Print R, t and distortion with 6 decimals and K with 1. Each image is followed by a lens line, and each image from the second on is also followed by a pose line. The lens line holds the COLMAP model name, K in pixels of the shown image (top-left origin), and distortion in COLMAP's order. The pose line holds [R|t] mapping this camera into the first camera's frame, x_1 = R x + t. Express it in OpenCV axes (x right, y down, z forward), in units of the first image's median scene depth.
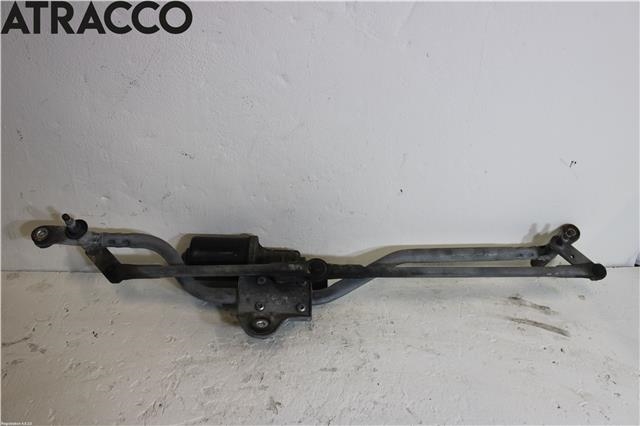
lens RADIAL K [[543.8, 0, 320.0], [0, 543.8, 213.0], [0, 0, 1]] dist [-0.065602, 0.013036]
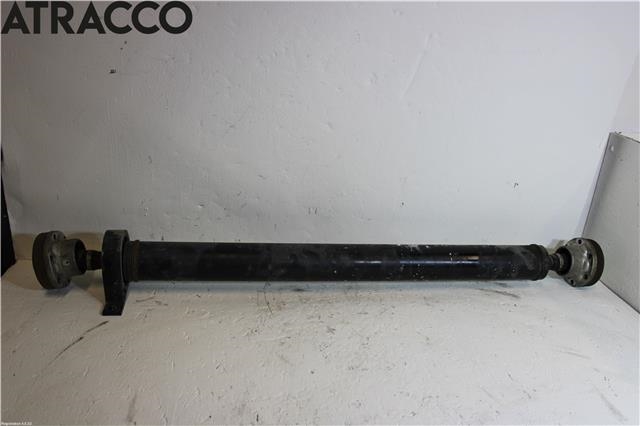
lens RADIAL K [[543.8, 0, 320.0], [0, 543.8, 213.0], [0, 0, 1]] dist [-0.065602, 0.013036]
pose [[0.998277, 0.004707, 0.058486, -0.189911], [0.003662, 0.989836, -0.142164, 0.225668], [-0.058561, 0.142133, 0.988114, -0.515852]]
